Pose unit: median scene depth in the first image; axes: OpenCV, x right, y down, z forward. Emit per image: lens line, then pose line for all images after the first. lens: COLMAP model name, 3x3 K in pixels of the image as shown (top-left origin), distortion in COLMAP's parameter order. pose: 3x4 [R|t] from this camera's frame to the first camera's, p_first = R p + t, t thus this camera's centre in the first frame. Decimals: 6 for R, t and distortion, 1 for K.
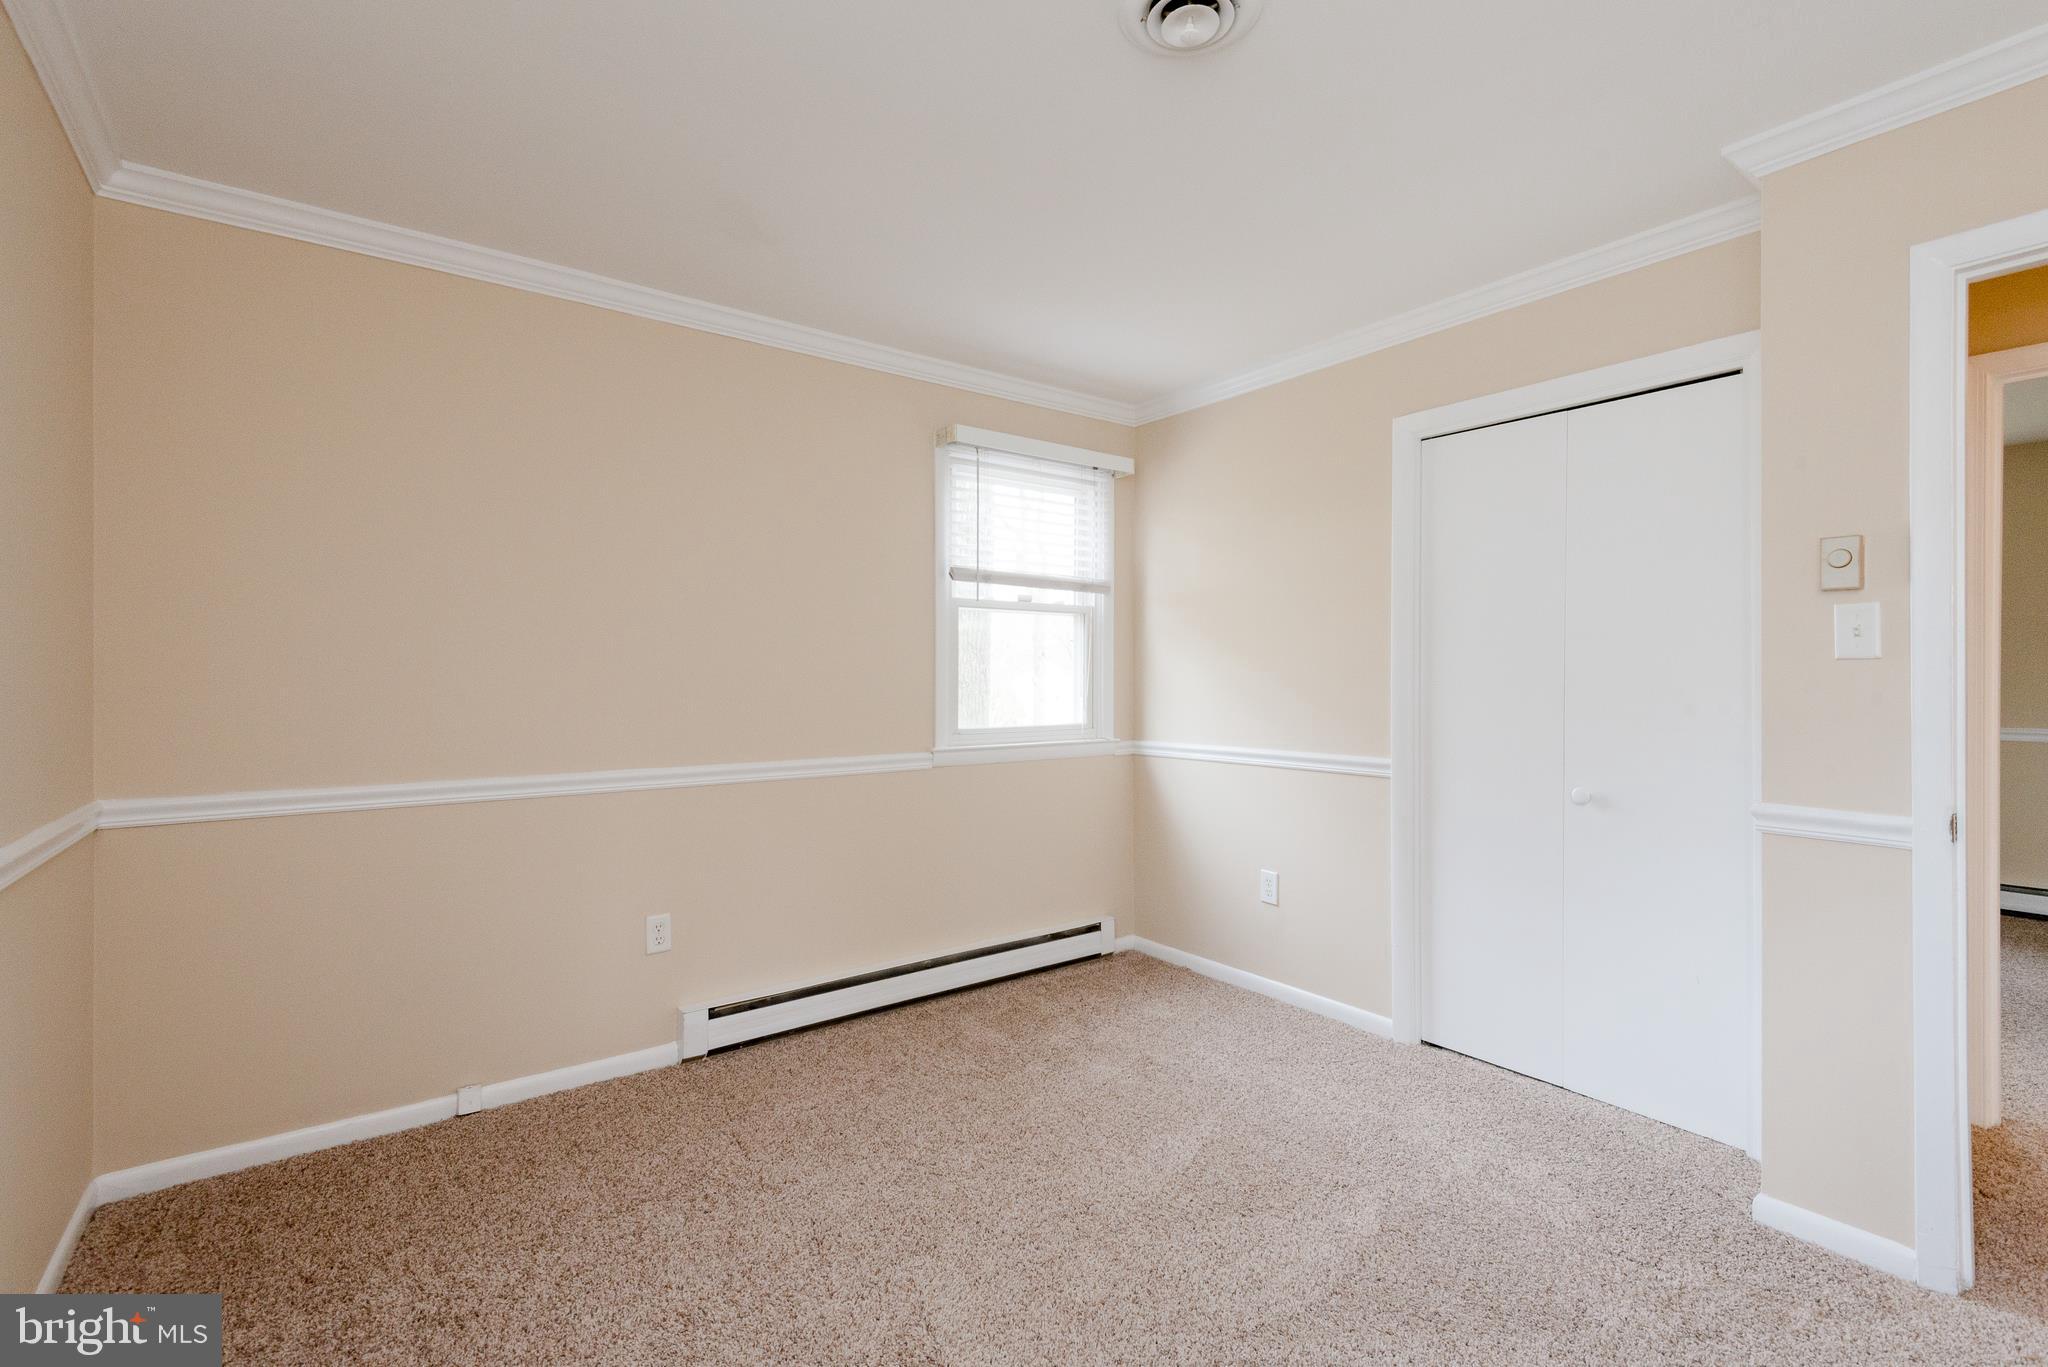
lens RADIAL K [[929.2, 0, 1025.7], [0, 929.2, 680.6], [0, 0, 1]] dist [0.036101, -0.016719]
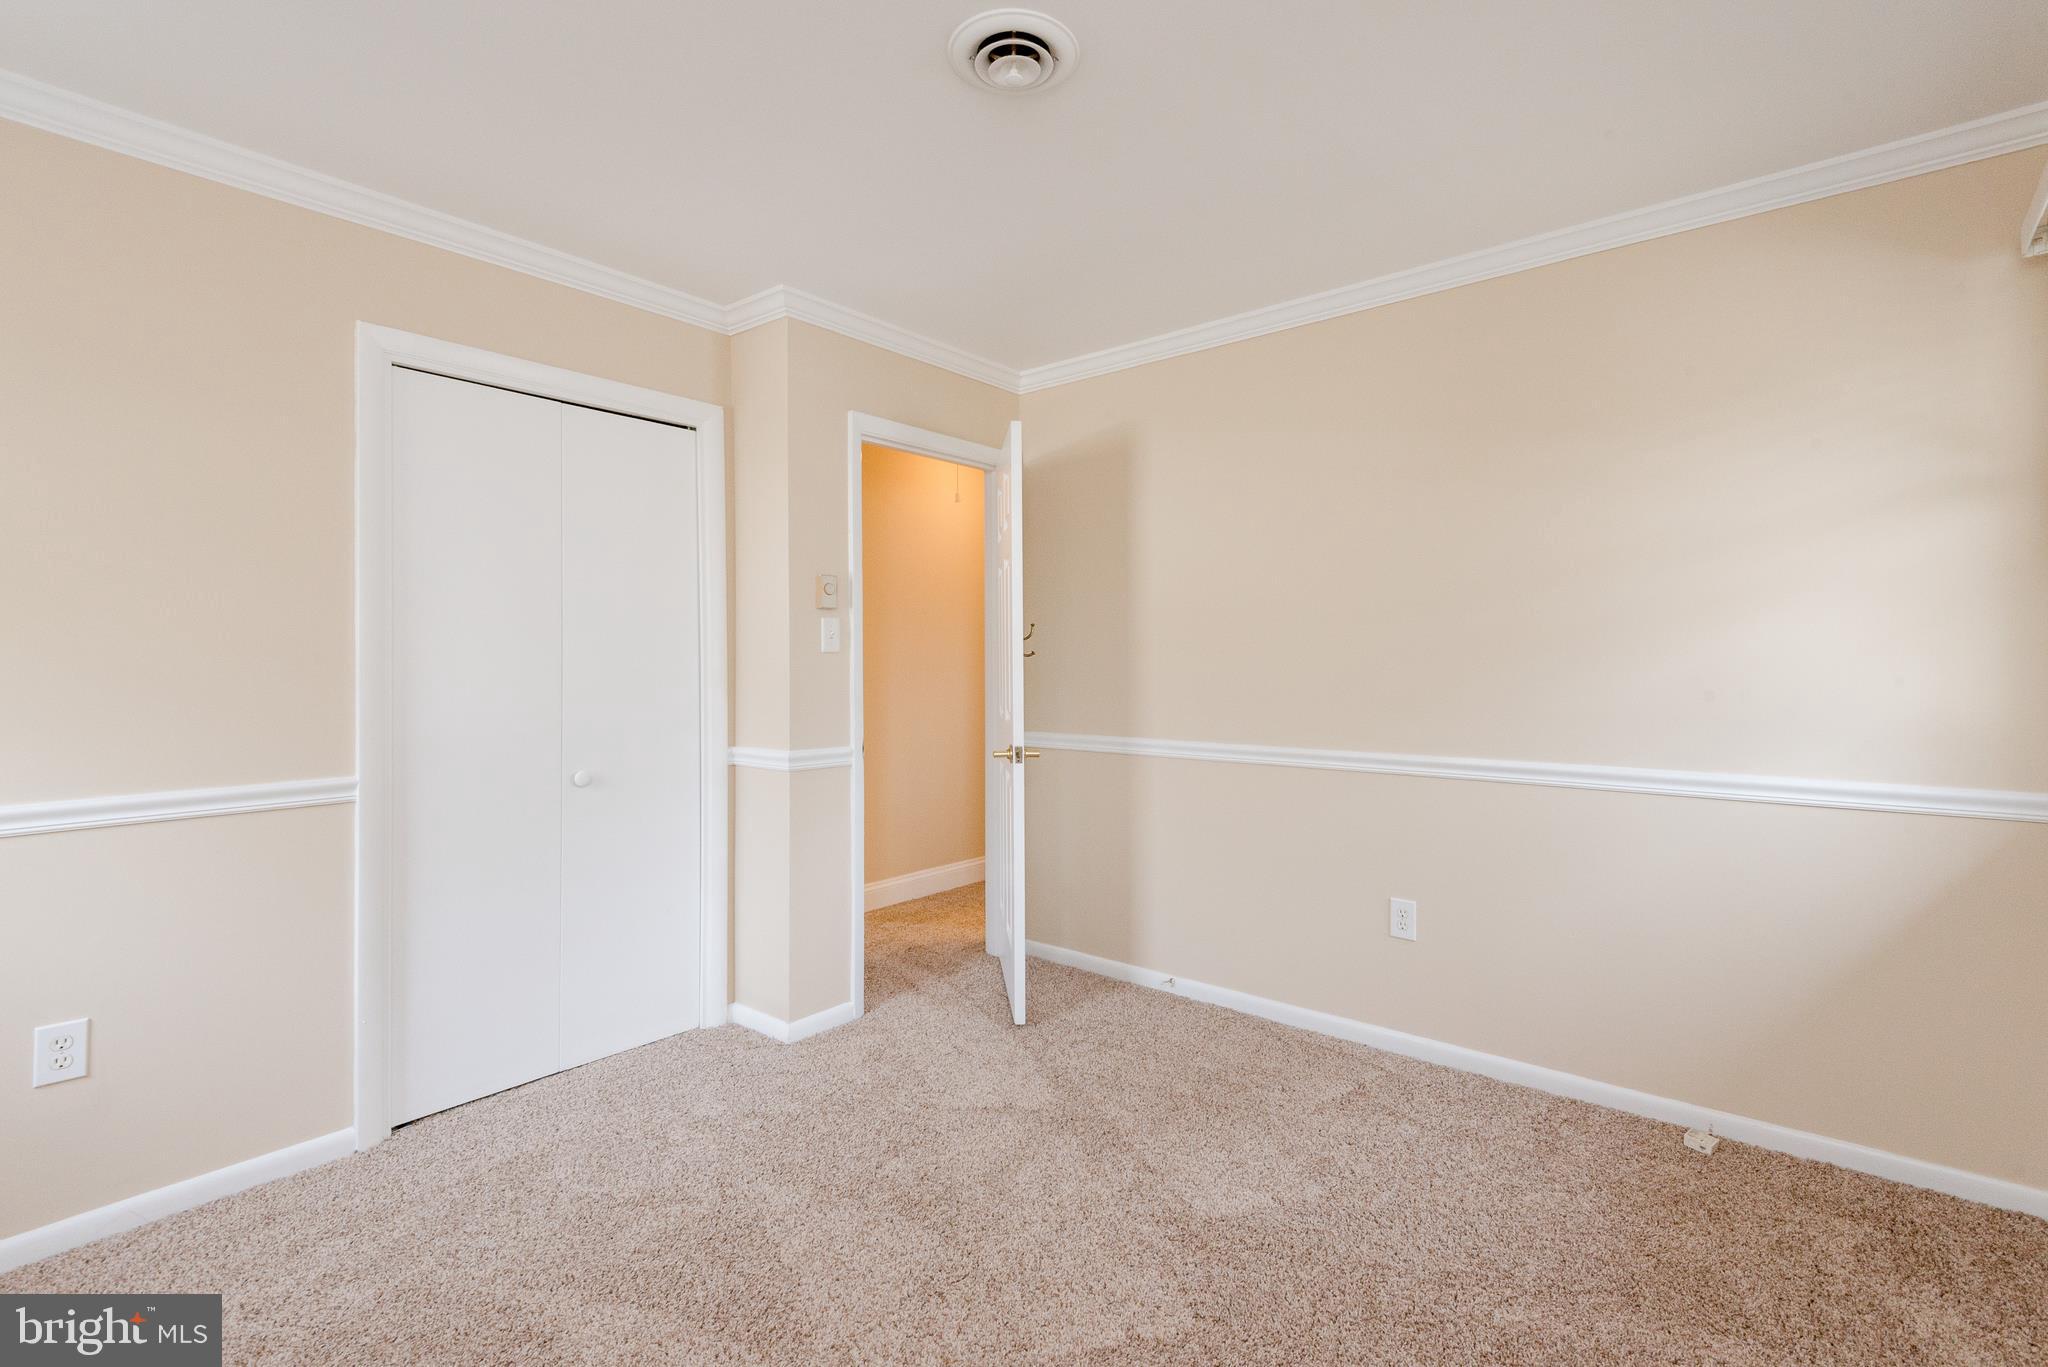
lens RADIAL K [[929.2, 0, 1025.7], [0, 929.2, 680.6], [0, 0, 1]] dist [0.036101, -0.016719]
pose [[-0.228345, -0.013125, 0.973492, -0.488876], [0.011878, 0.999797, 0.016266, 0.001605], [-0.973508, 0.015277, -0.228142, 0.691508]]
